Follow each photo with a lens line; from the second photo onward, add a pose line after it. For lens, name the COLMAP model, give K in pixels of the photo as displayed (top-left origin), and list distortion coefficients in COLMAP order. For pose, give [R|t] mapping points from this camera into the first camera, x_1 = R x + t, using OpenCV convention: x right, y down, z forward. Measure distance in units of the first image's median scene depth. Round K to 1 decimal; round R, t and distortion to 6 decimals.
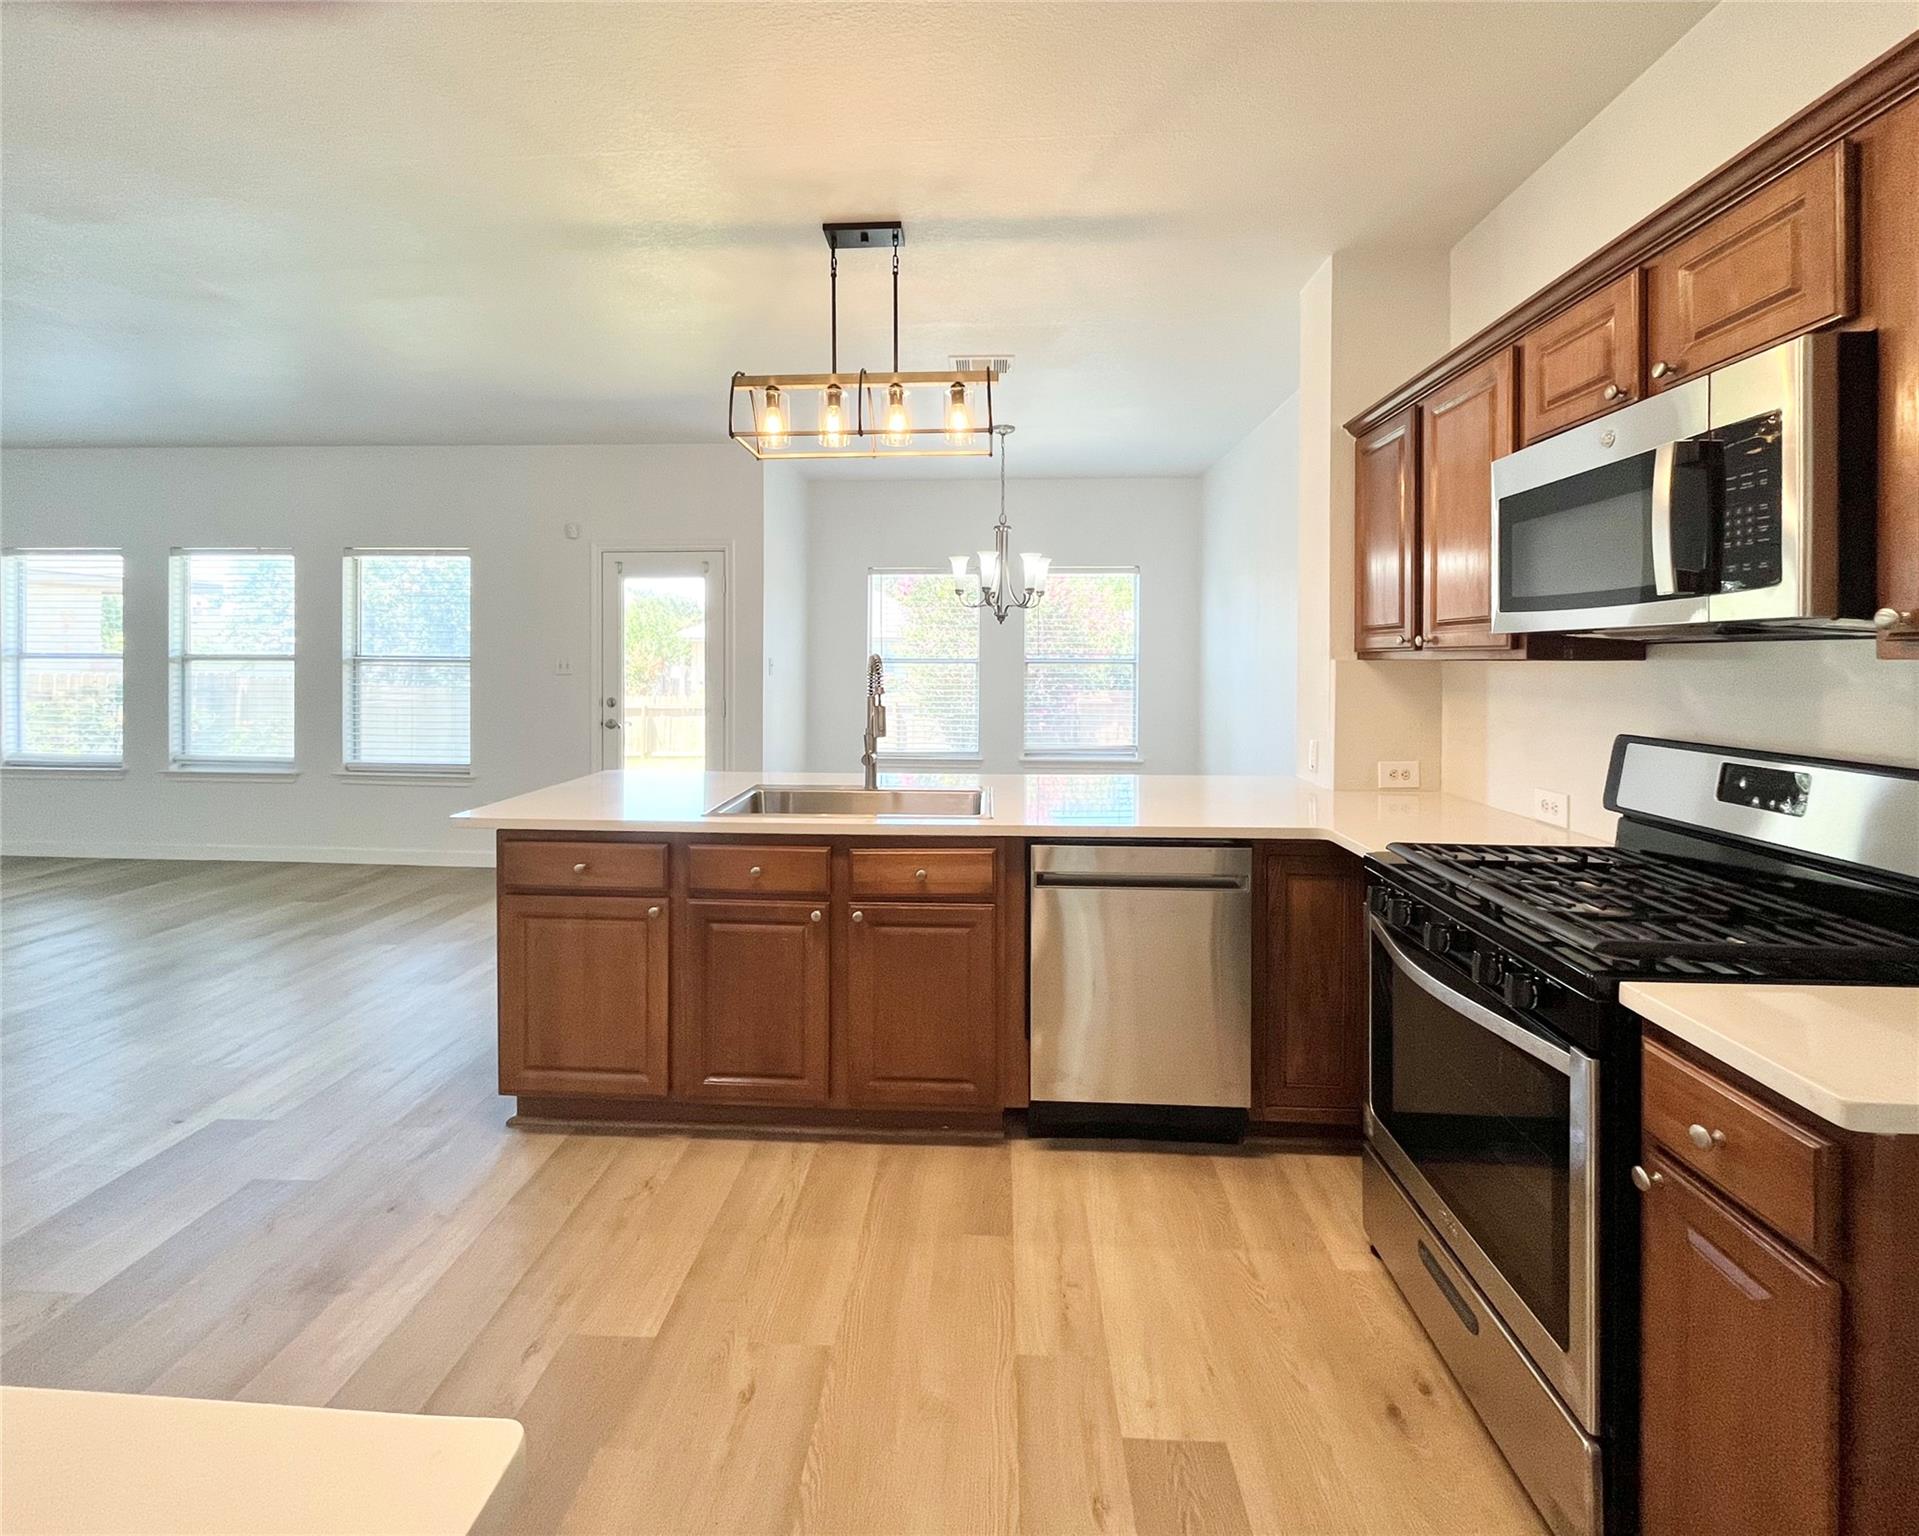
lens RADIAL K [[822.2, 0, 960.5], [0, 822.2, 659.1], [0, 0, 1]] dist [-0.001749, 0.000449]
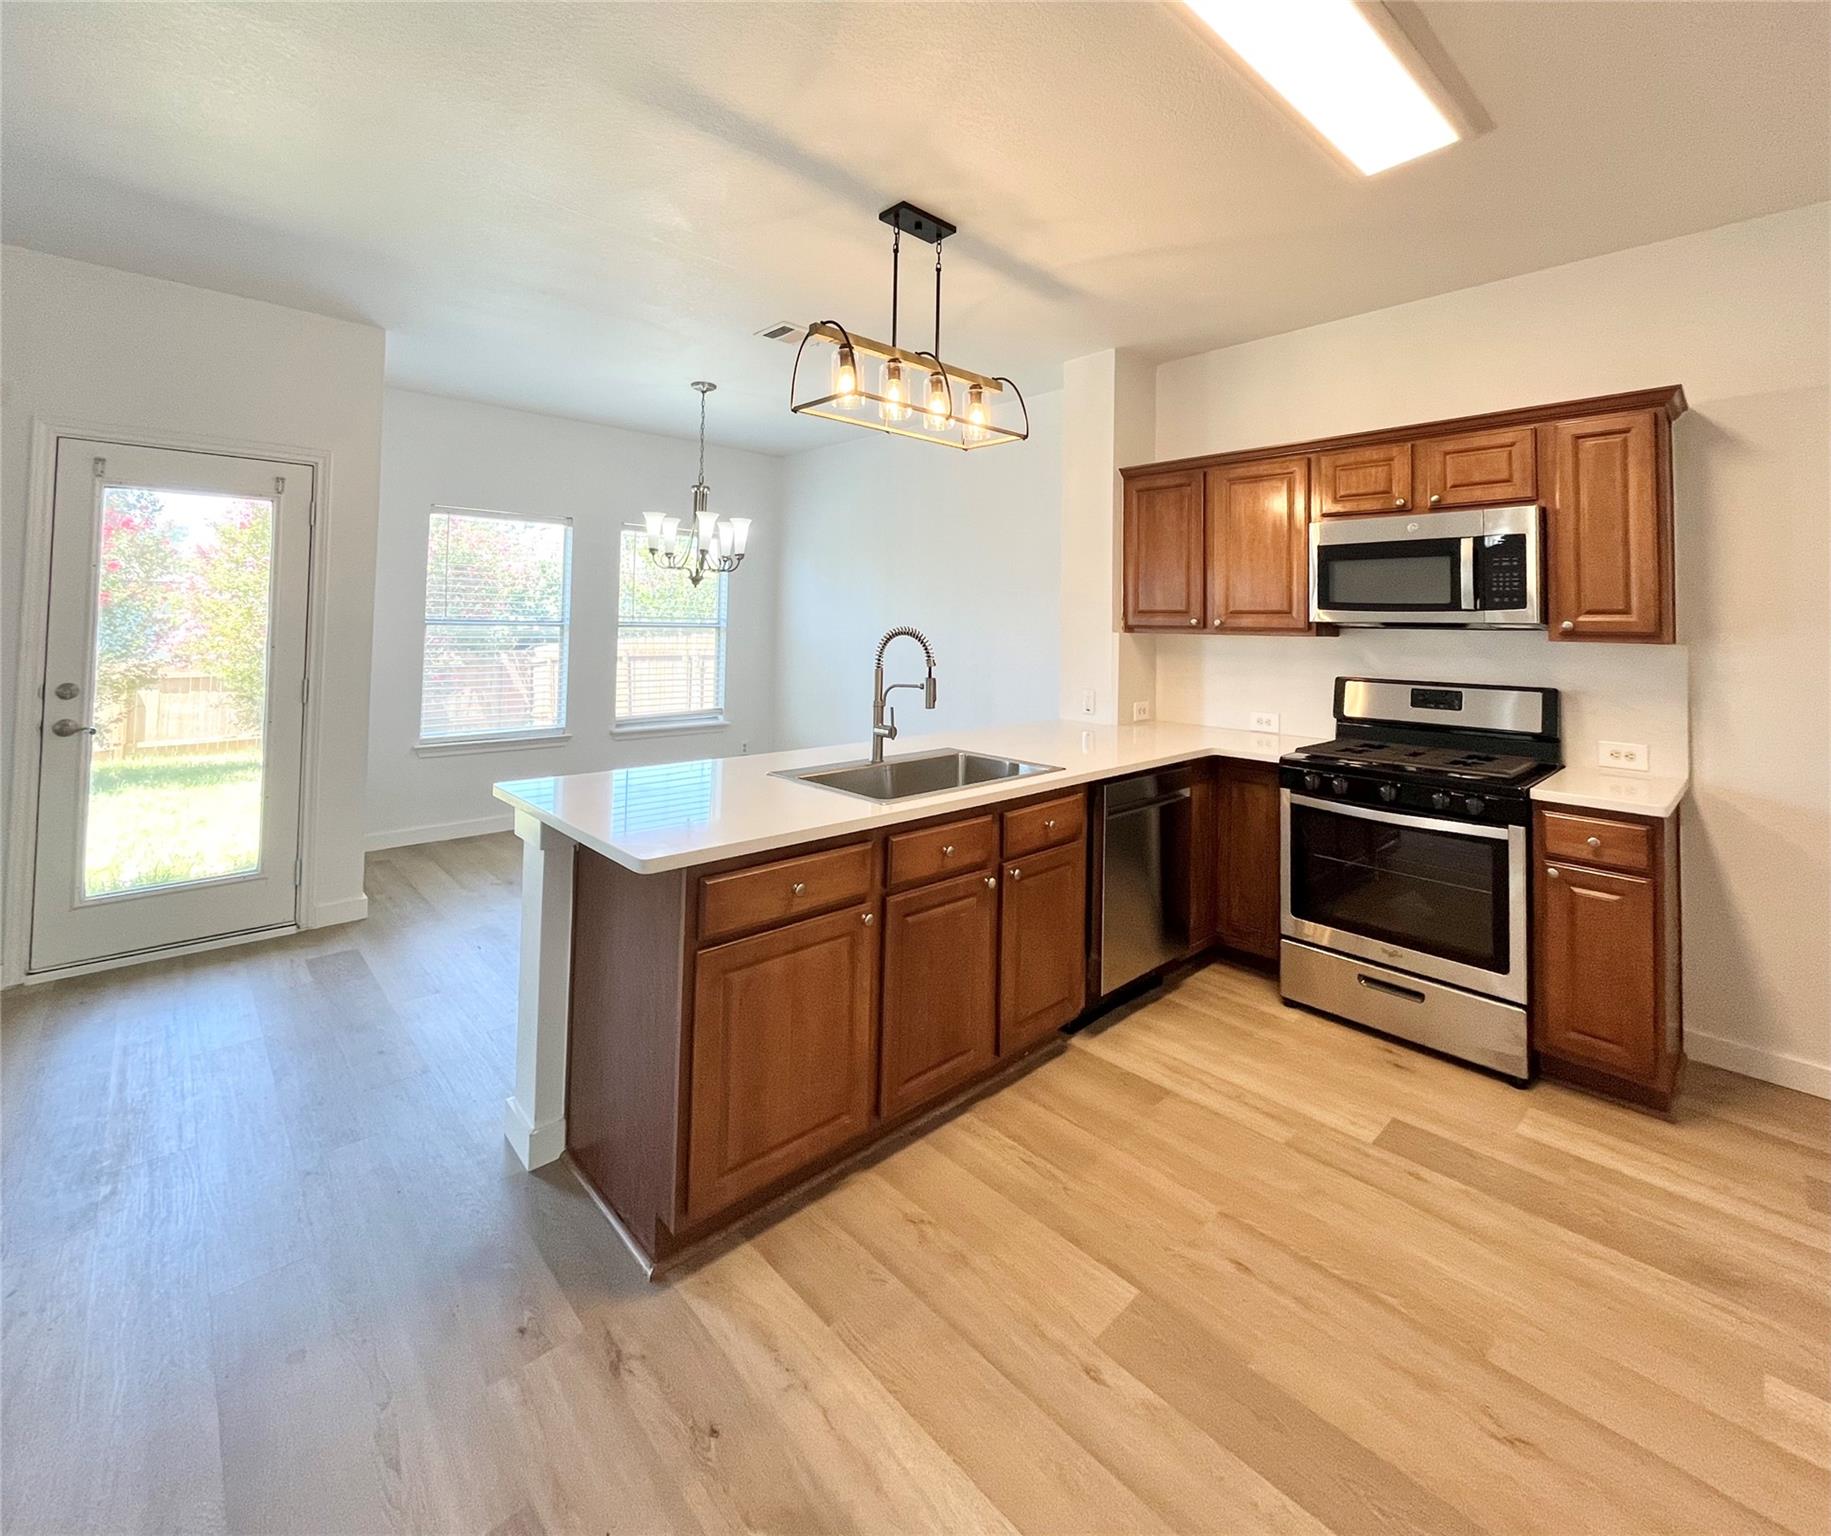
lens RADIAL K [[806.5, 0, 920.8], [0, 806.5, 593.1], [0, 0, 1]] dist [-0.003899, -0.000723]
pose [[0.691285, 0.036207, 0.721675, -0.963425], [-0.014470, 0.999237, -0.036272, -0.014407], [-0.722438, 0.014632, 0.691281, 0.348602]]
